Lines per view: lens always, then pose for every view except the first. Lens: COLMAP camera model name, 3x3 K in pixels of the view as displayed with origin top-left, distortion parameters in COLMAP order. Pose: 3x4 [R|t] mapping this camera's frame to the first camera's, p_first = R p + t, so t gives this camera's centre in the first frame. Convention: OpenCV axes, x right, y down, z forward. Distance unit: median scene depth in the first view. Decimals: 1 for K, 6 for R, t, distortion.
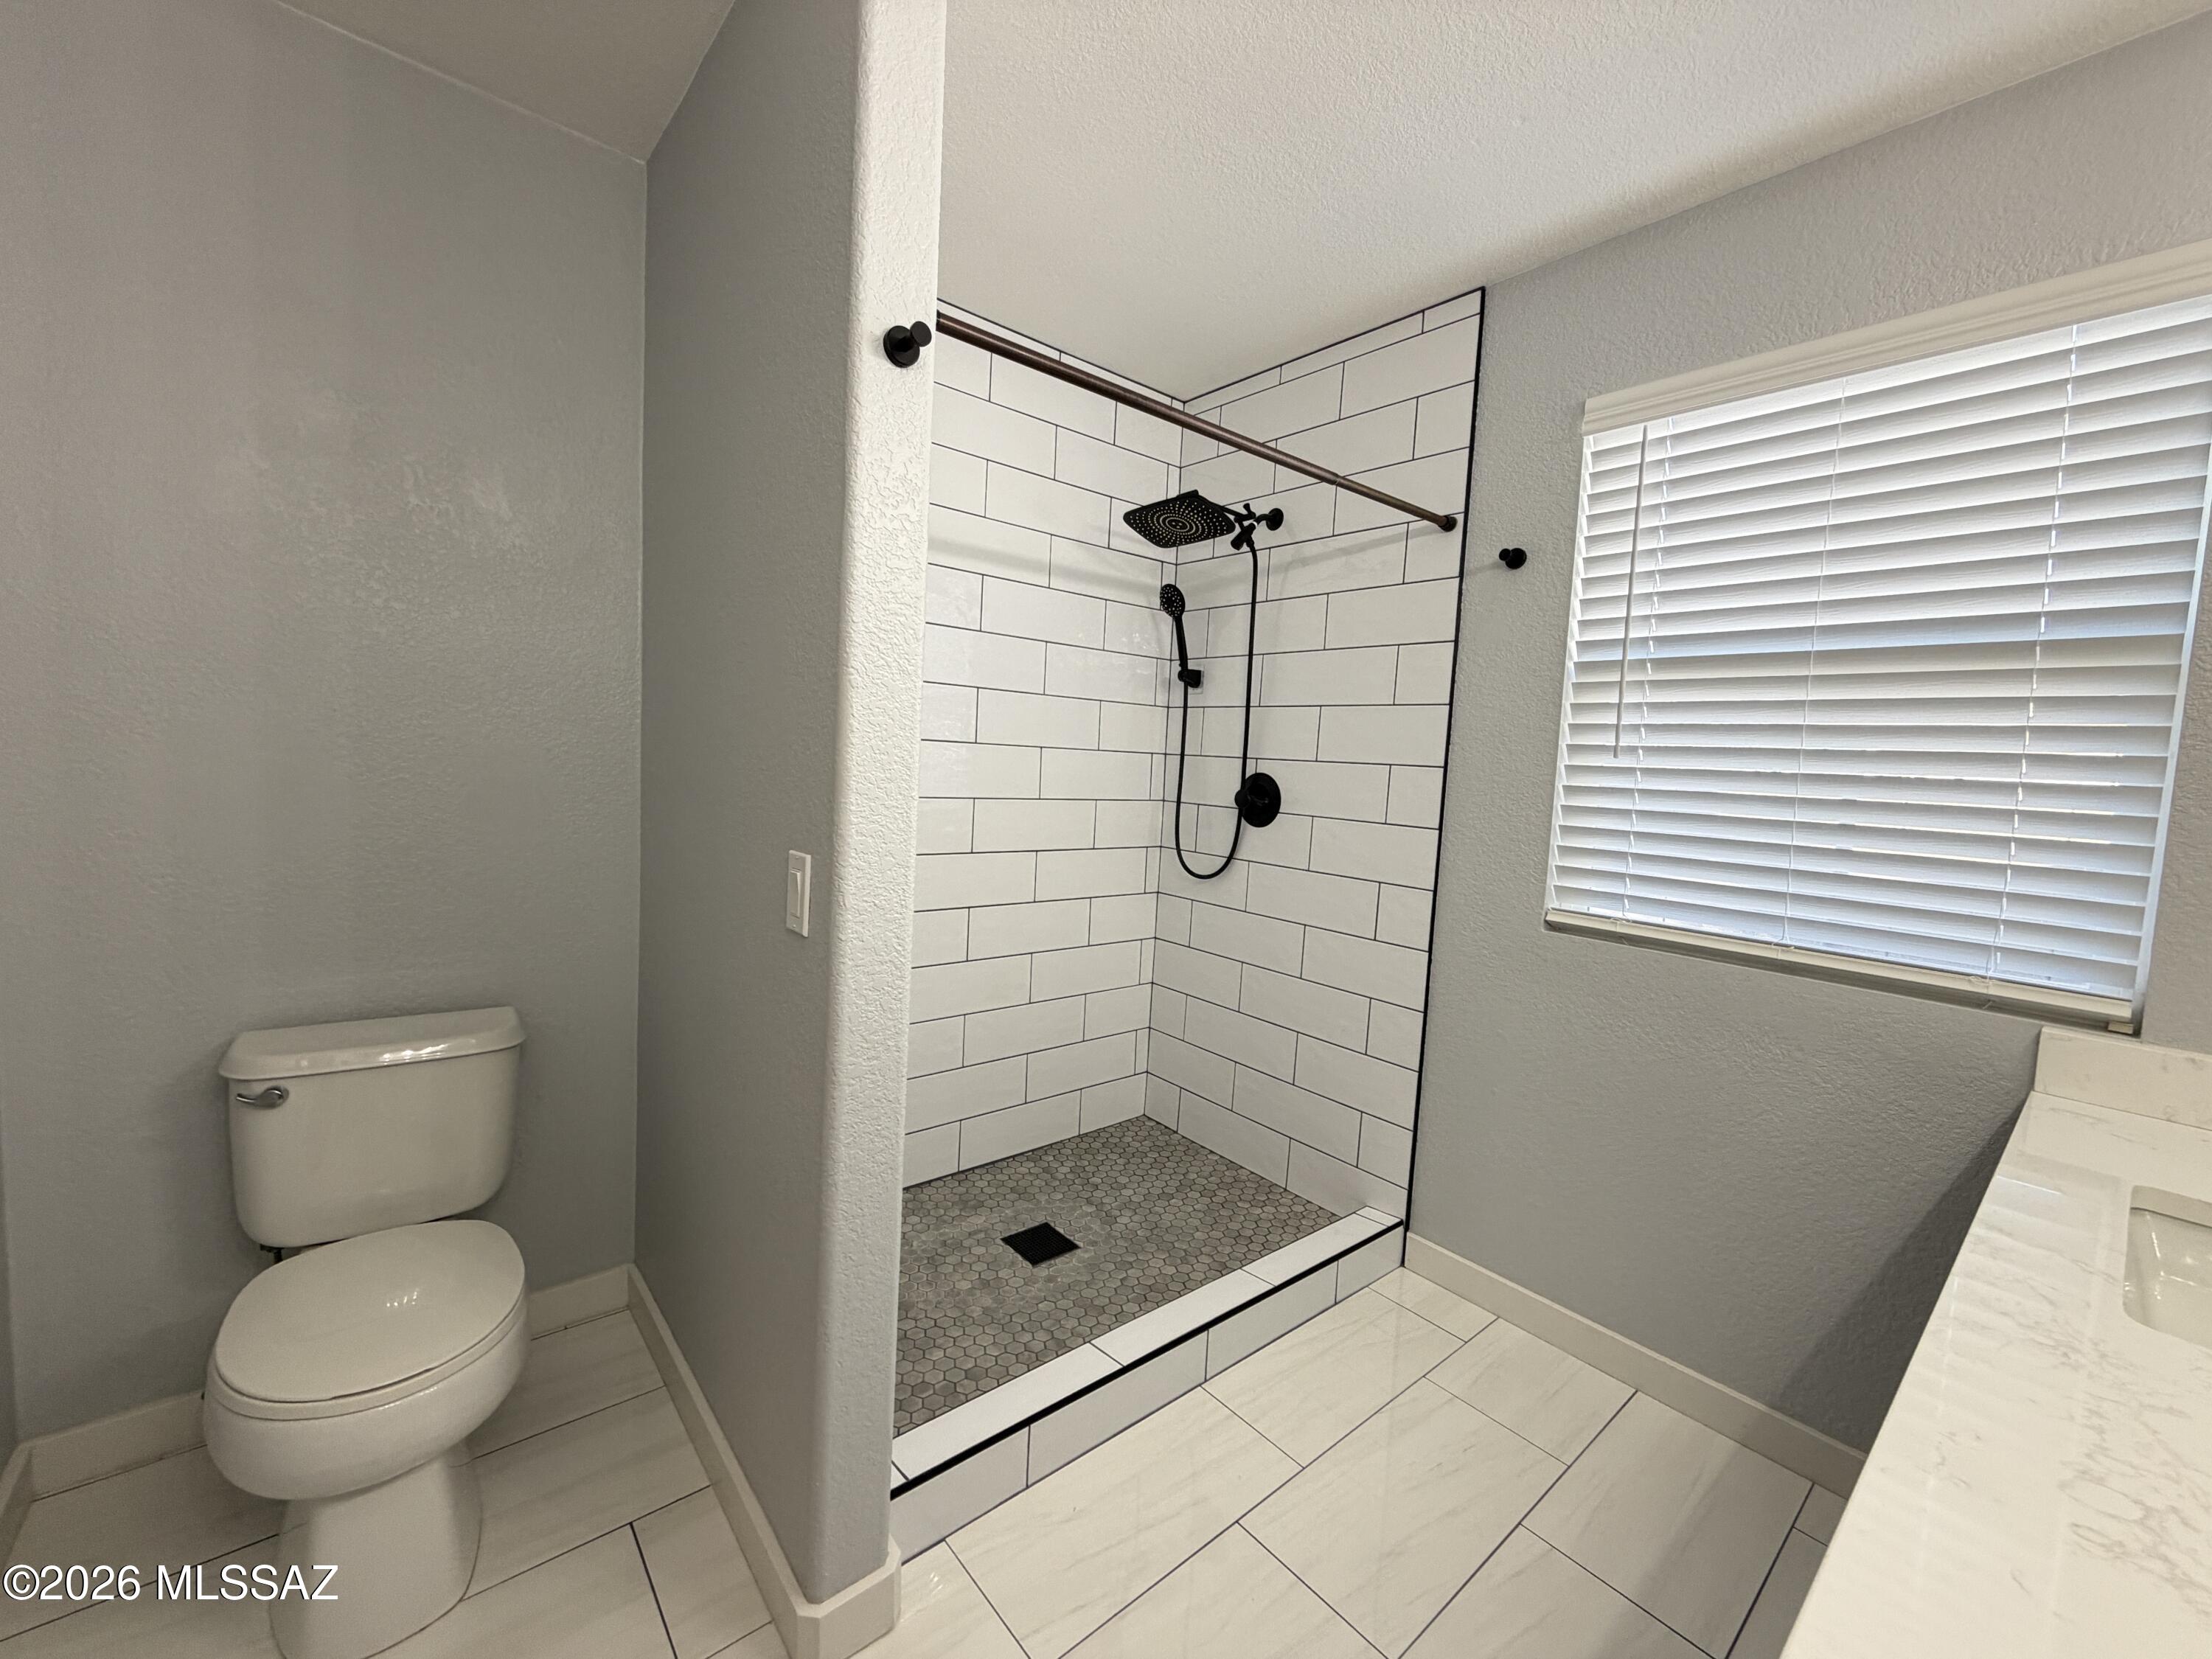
lens RADIAL K [[886.0, 0, 1101.2], [0, 886.0, 824.9], [0, 0, 1]] dist [0.000003, 0.000502]
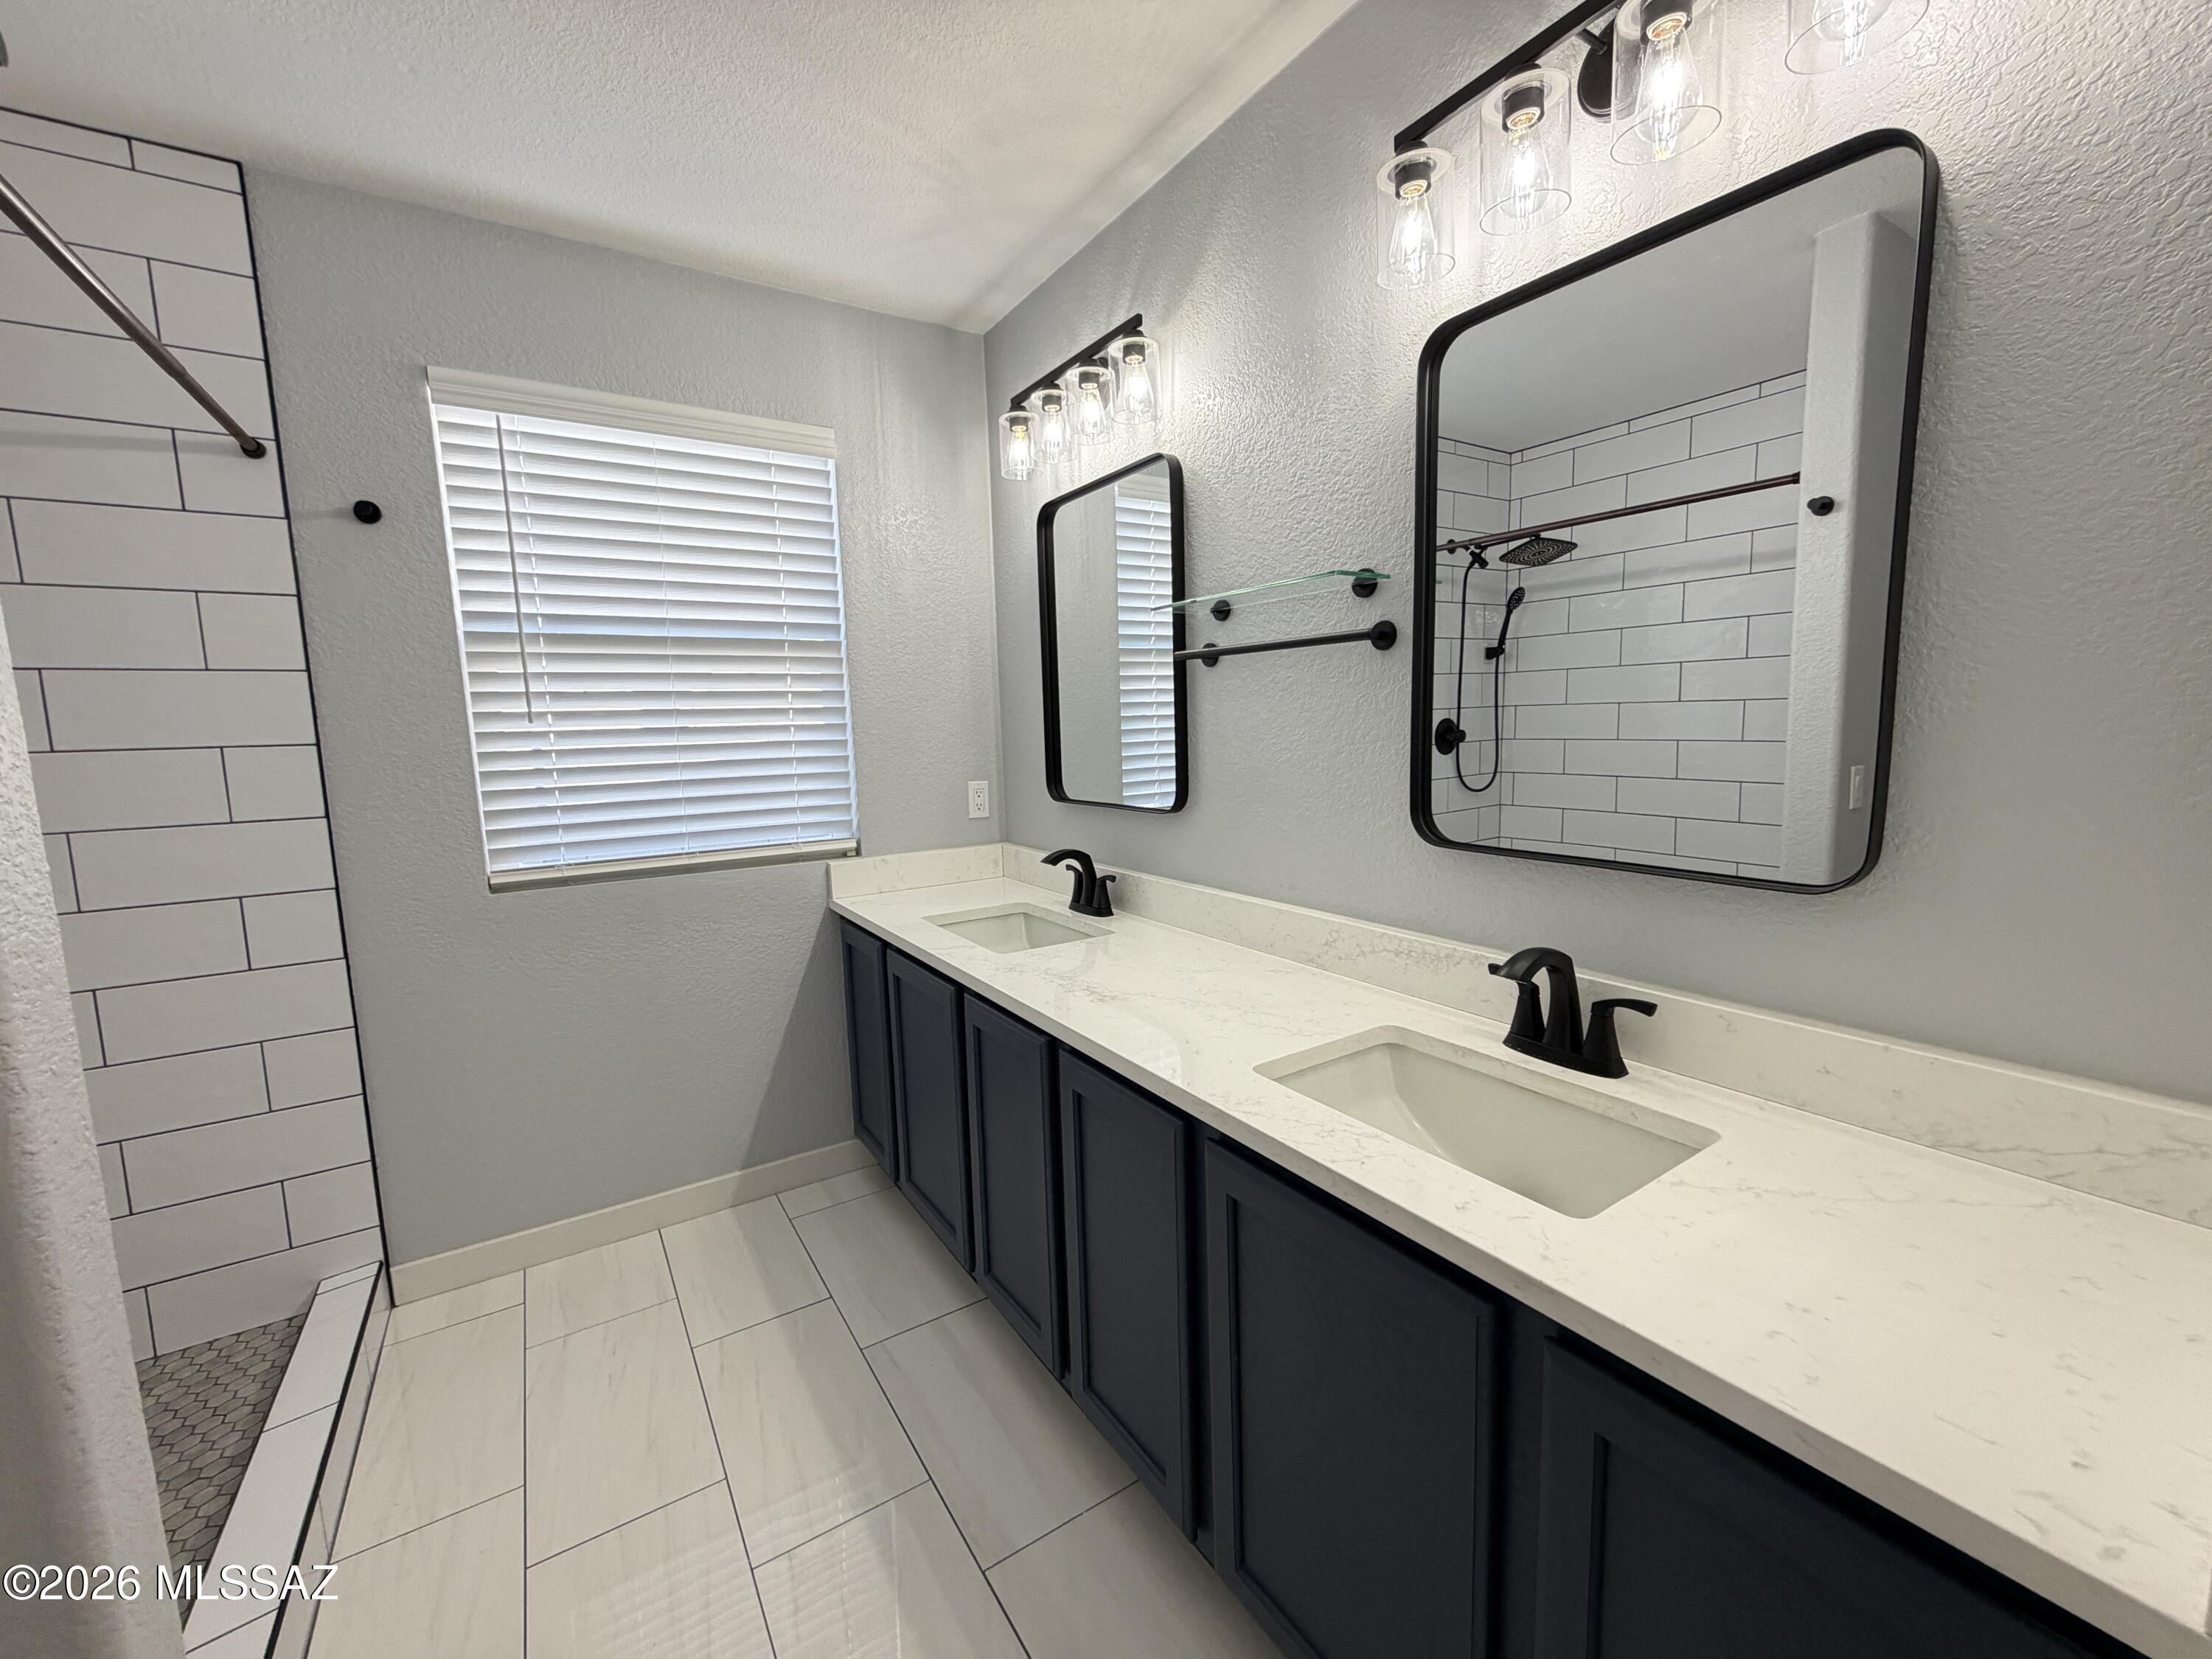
lens RADIAL K [[886.0, 0, 1103.1], [0, 886.0, 823.5], [0, 0, 1]] dist [0.000003, 0.000502]
pose [[0.114580, -0.169831, 0.978789, -0.433176], [0.107060, 0.981651, 0.157795, -0.050701], [-0.987628, 0.086709, 0.130660, 0.165672]]
